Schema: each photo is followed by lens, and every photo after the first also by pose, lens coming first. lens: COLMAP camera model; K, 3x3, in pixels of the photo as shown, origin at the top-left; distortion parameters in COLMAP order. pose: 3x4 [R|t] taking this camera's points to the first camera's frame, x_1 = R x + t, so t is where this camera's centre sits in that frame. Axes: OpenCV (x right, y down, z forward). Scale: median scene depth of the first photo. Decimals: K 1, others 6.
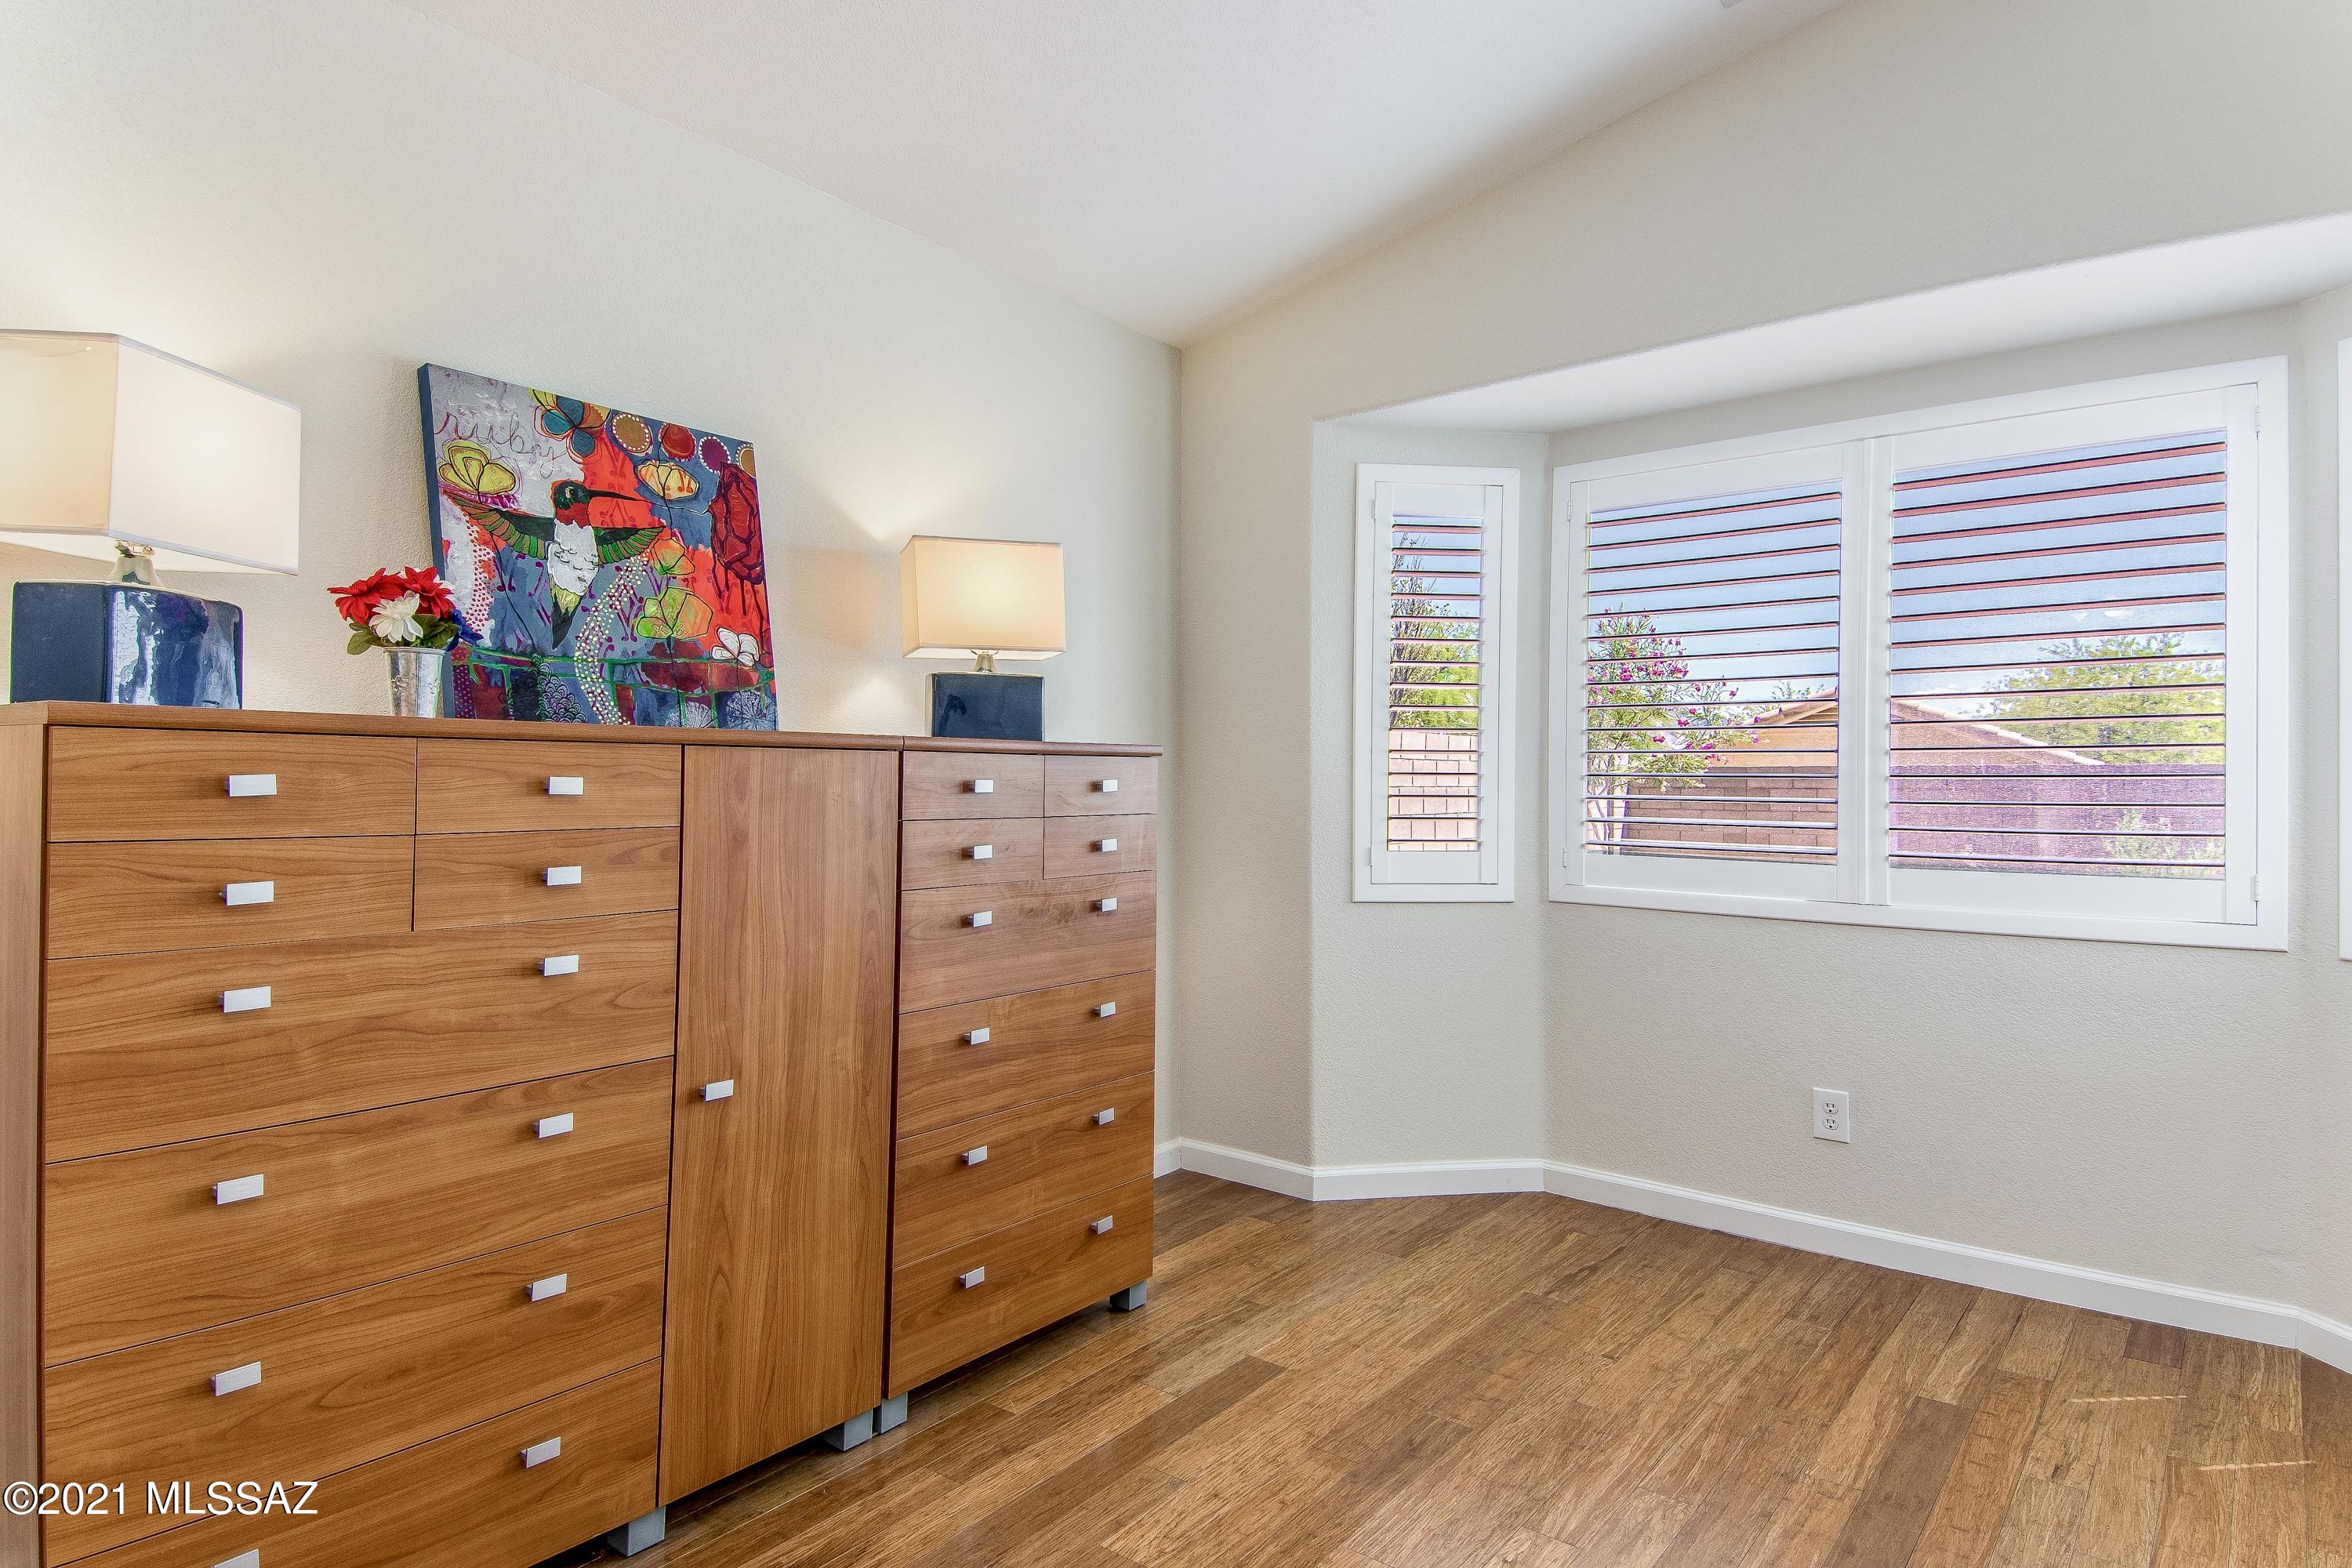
lens RADIAL K [[1342.5, 0, 1189.1], [0, 1342.5, 770.0], [0, 0, 1]] dist [0.244566, -0.199006]
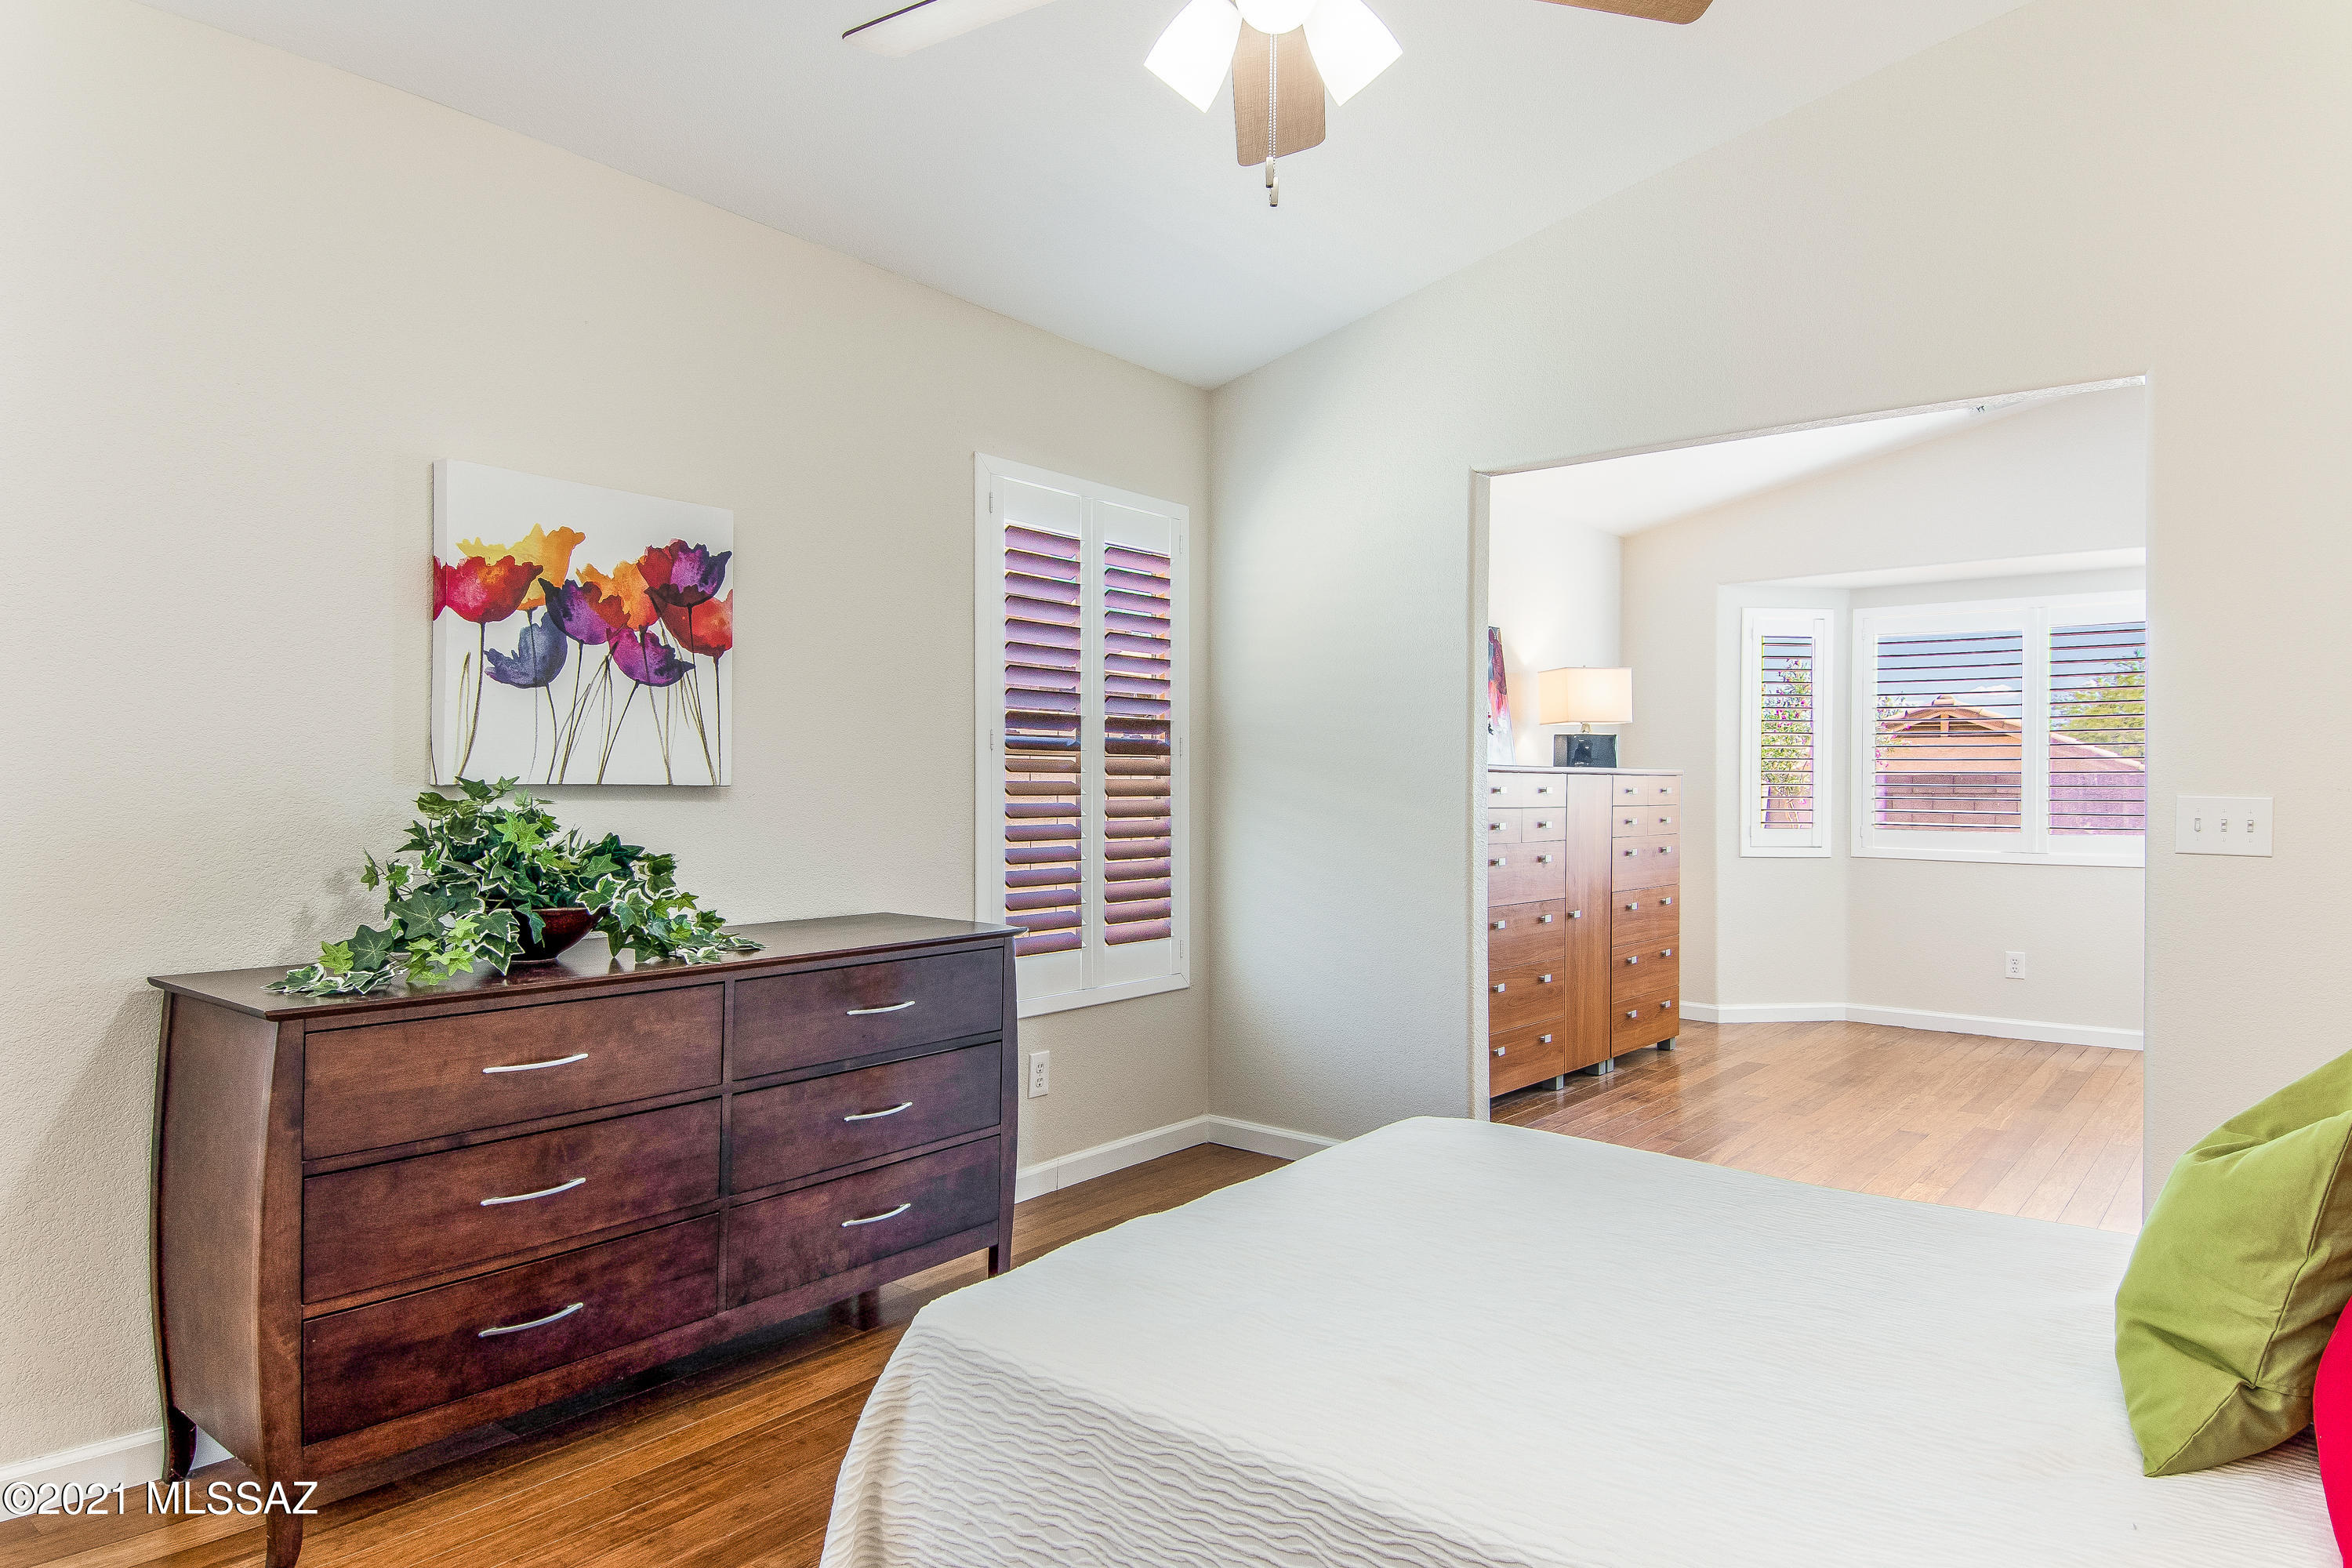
lens RADIAL K [[1402.5, 0, 1232.4], [0, 1402.5, 774.8], [0, 0, 1]] dist [0.148920, -0.172802]
pose [[0.999981, 0.002826, -0.005529, -0.817388], [-0.002816, 0.999995, 0.001712, -0.015535], [0.005534, -0.001696, 0.999983, -1.316073]]
